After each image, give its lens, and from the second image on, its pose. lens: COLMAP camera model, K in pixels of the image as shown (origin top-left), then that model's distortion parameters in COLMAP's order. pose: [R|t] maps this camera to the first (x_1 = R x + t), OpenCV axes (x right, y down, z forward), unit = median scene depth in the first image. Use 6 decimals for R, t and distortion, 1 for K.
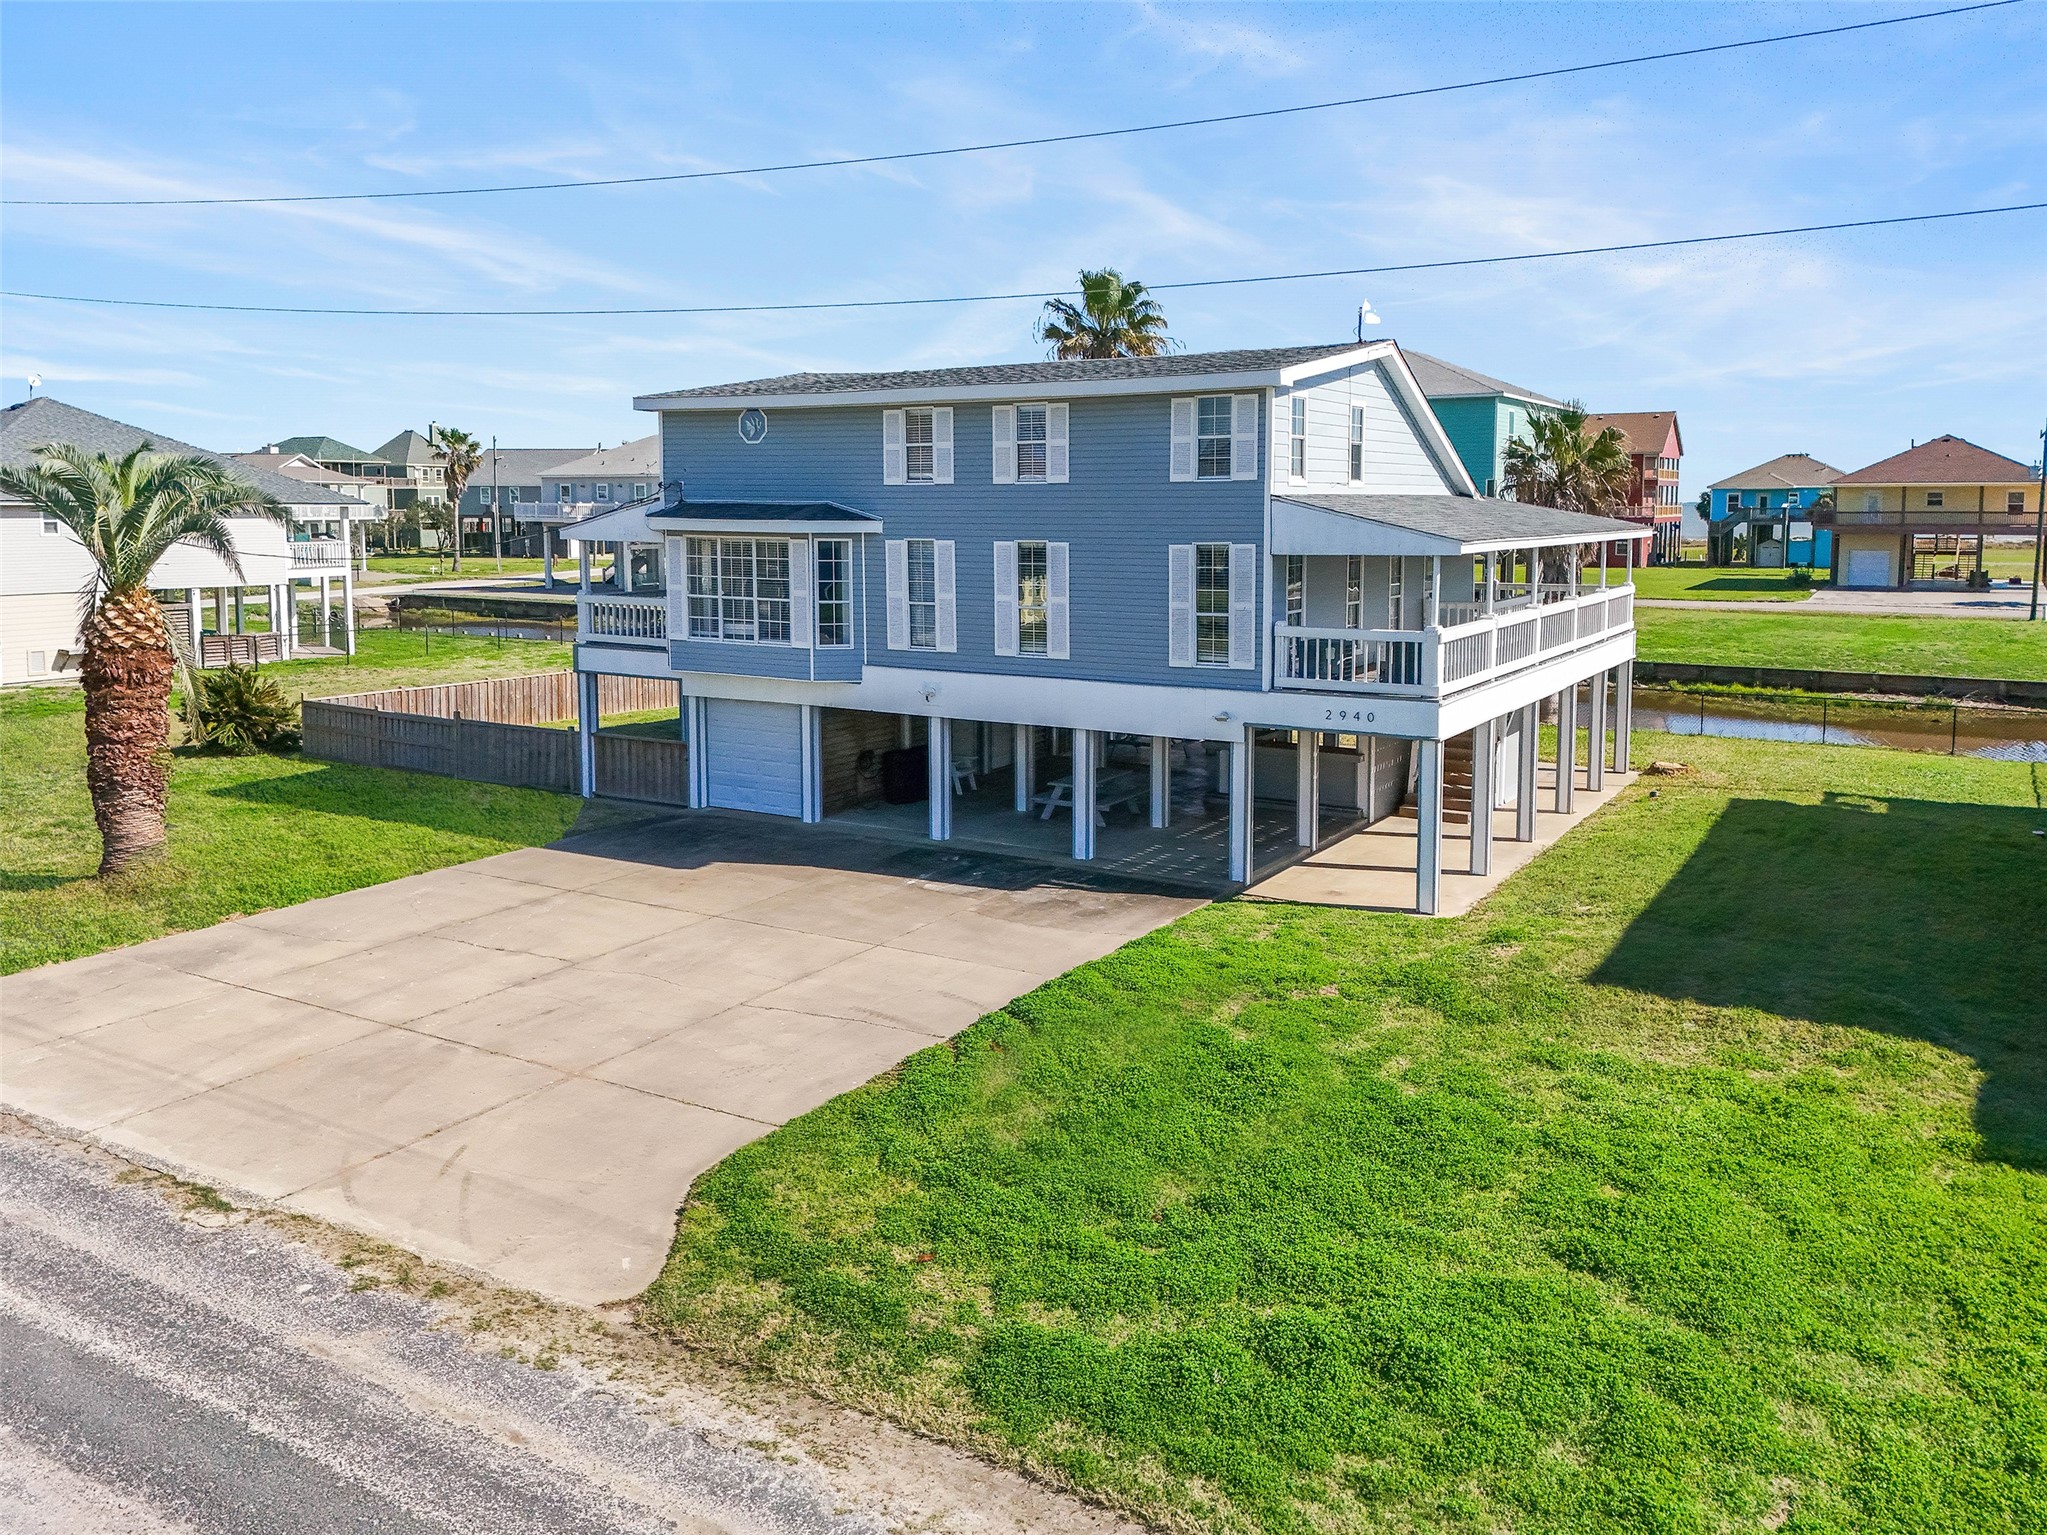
lens RADIAL K [[1466.5, 0, 1021.0], [0, 1466.5, 769.6], [0, 0, 1]] dist [0.054699, -0.044212]
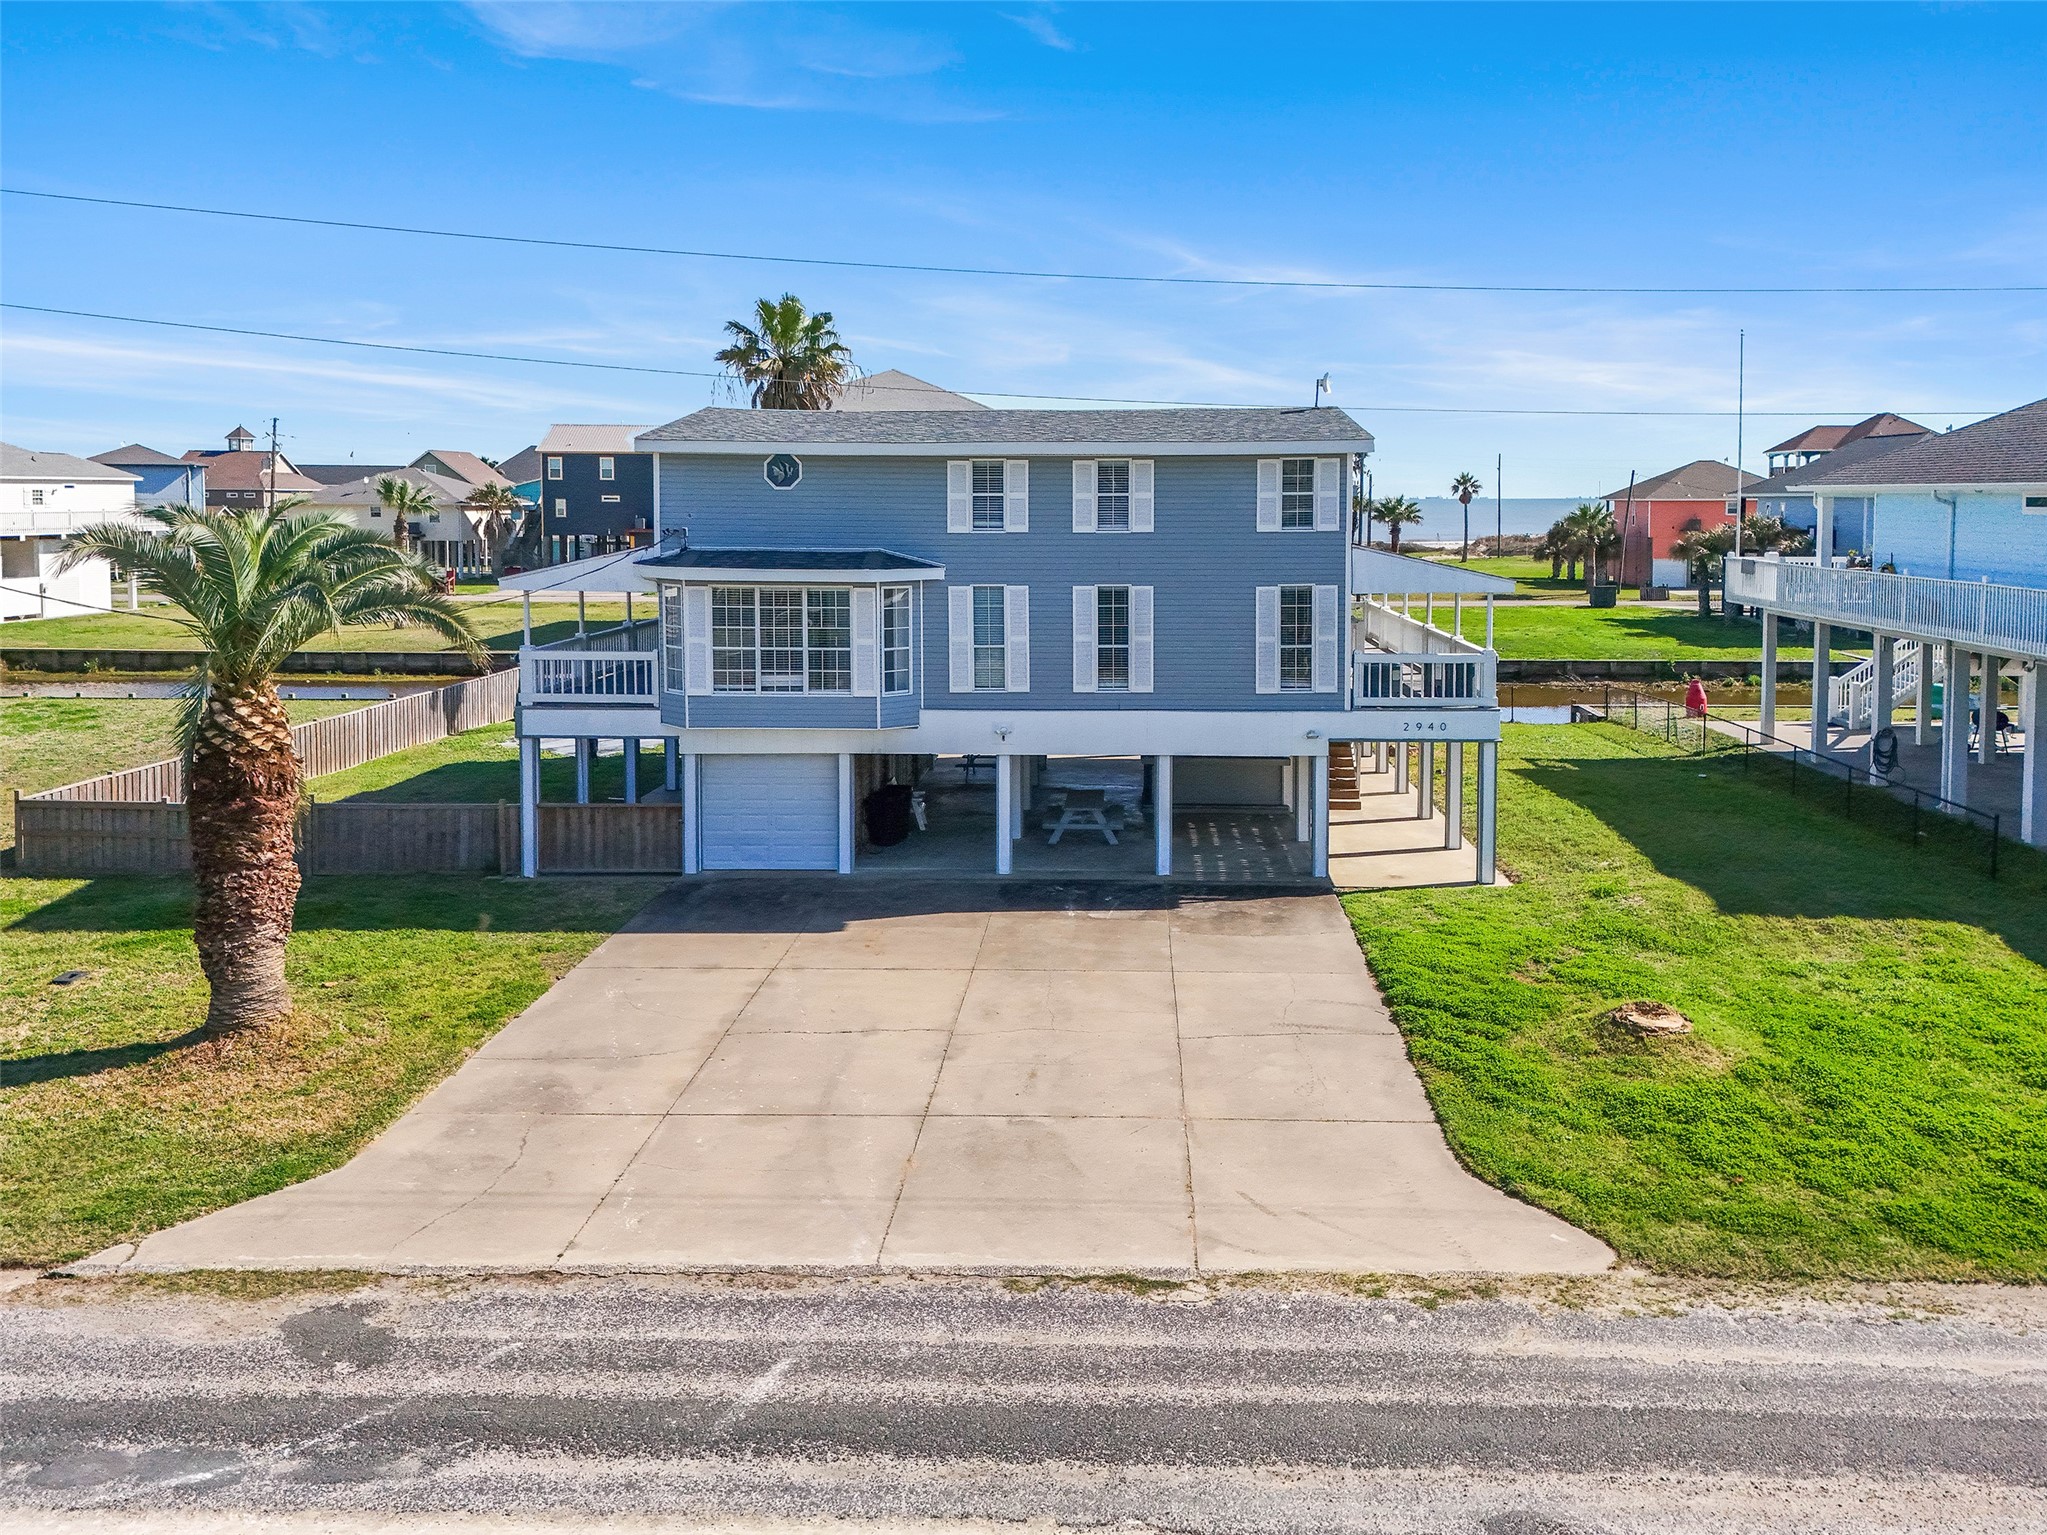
lens RADIAL K [[1466.5, 0, 1137.6], [0, 1466.5, 735.7], [0, 0, 1]] dist [0.054699, -0.044212]
pose [[0.883087, -0.073914, 0.463351, -0.496712], [0.085769, 0.996305, -0.004533, -0.040267], [-0.461304, 0.043744, 0.886163, 0.043874]]
